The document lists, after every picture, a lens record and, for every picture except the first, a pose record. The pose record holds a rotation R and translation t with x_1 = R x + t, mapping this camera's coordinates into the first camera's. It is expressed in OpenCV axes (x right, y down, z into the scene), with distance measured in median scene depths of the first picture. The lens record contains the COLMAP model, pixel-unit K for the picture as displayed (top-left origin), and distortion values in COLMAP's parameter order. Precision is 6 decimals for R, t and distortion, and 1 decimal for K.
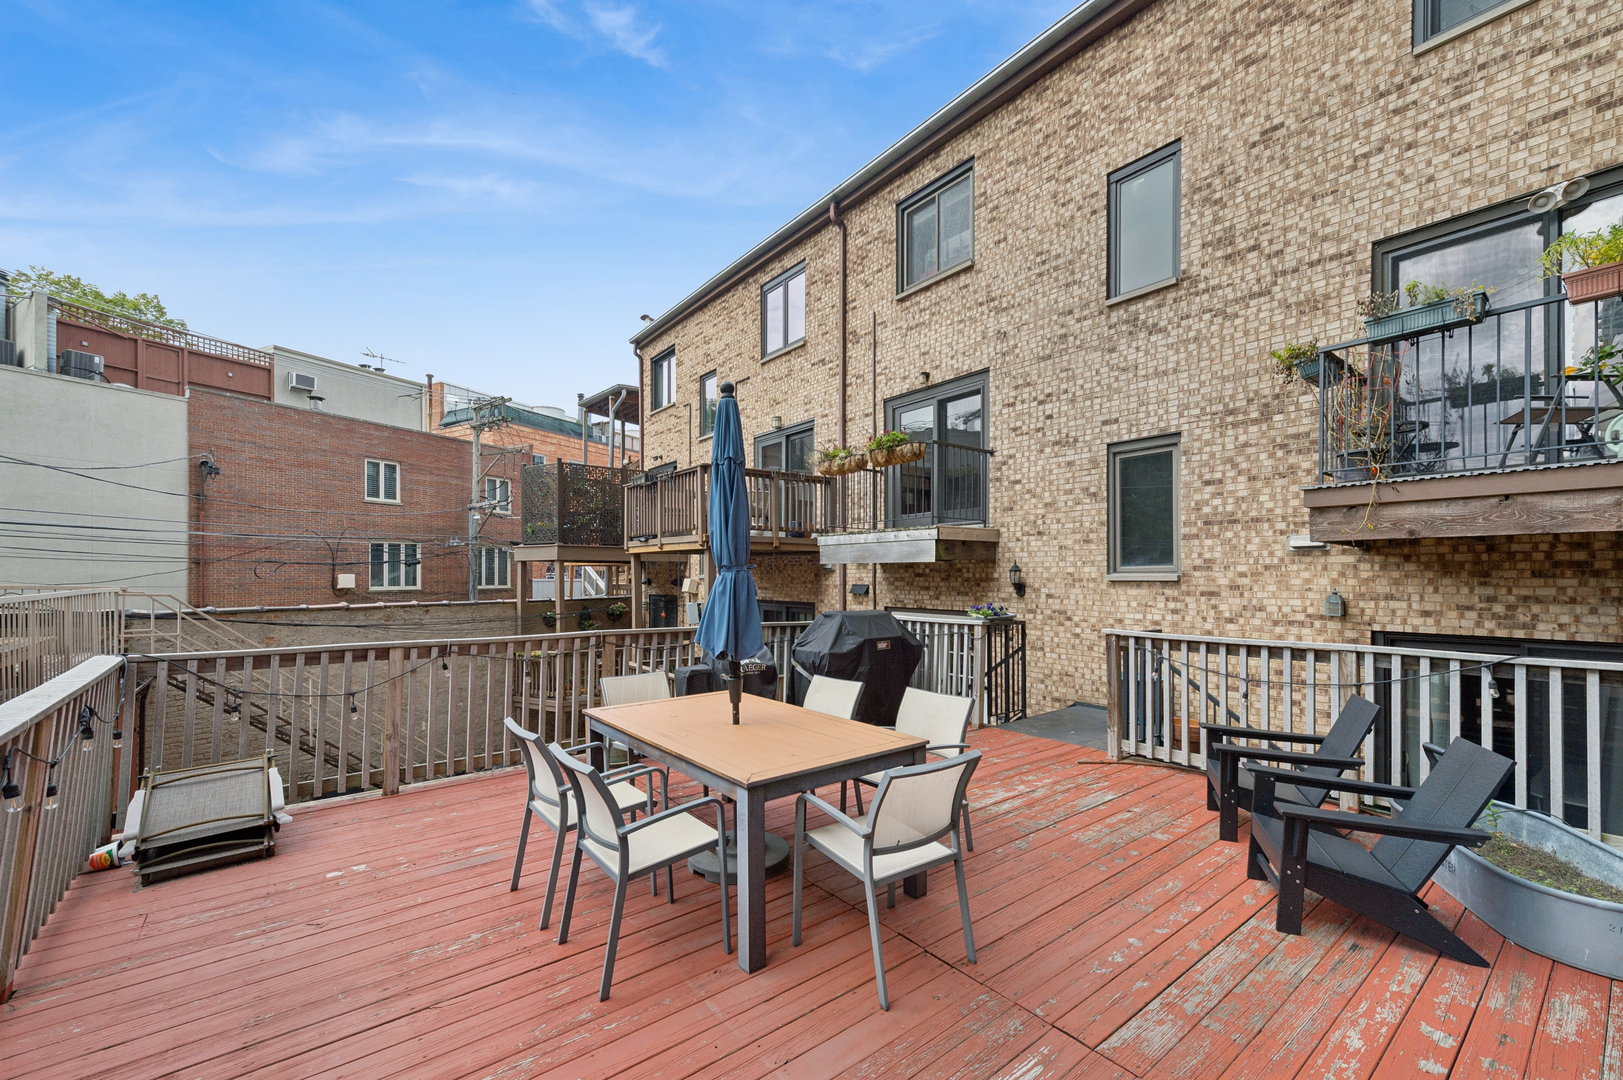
lens RADIAL K [[642.0, 0, 816.7], [0, 642.0, 540.0], [0, 0, 1]] dist [0.002839, -0.000115]
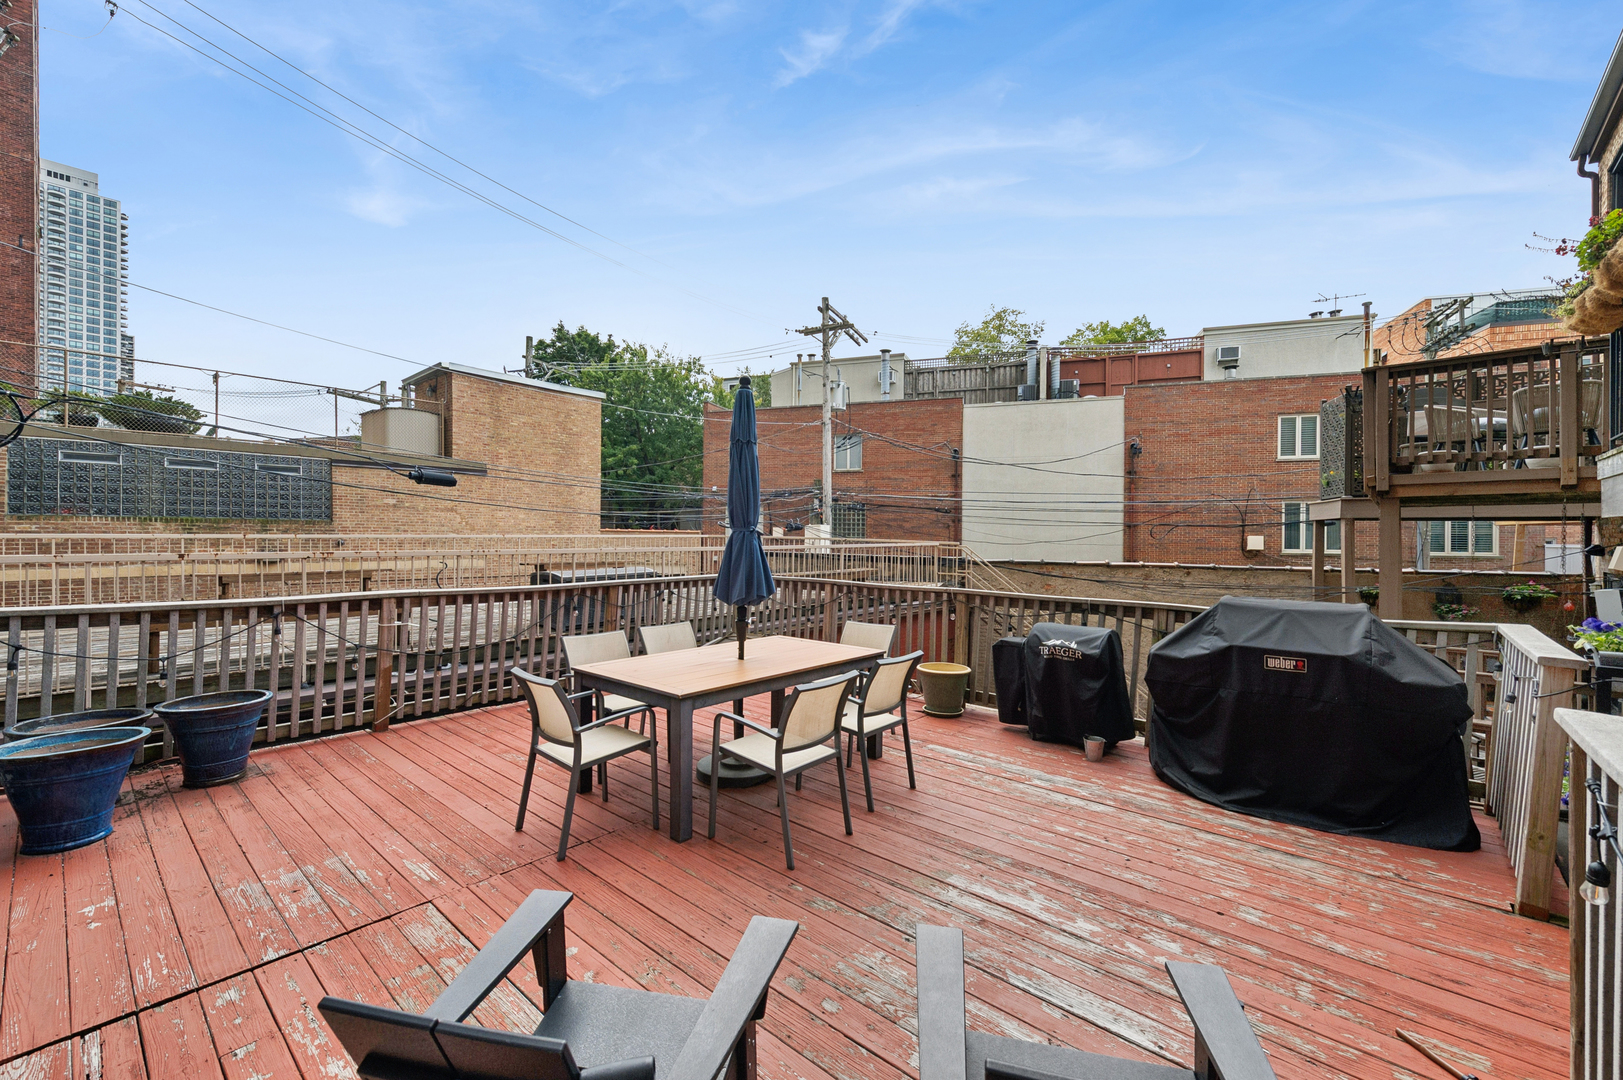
lens RADIAL K [[667.4, 0, 814.2], [0, 667.4, 506.1], [0, 0, 1]] dist [0.017308, -0.006738]
pose [[0.182381, -0.041245, -0.982363, 0.190415], [0.049881, 0.998221, -0.032650, 0.007666], [0.981962, -0.043046, 0.184114, 0.151918]]
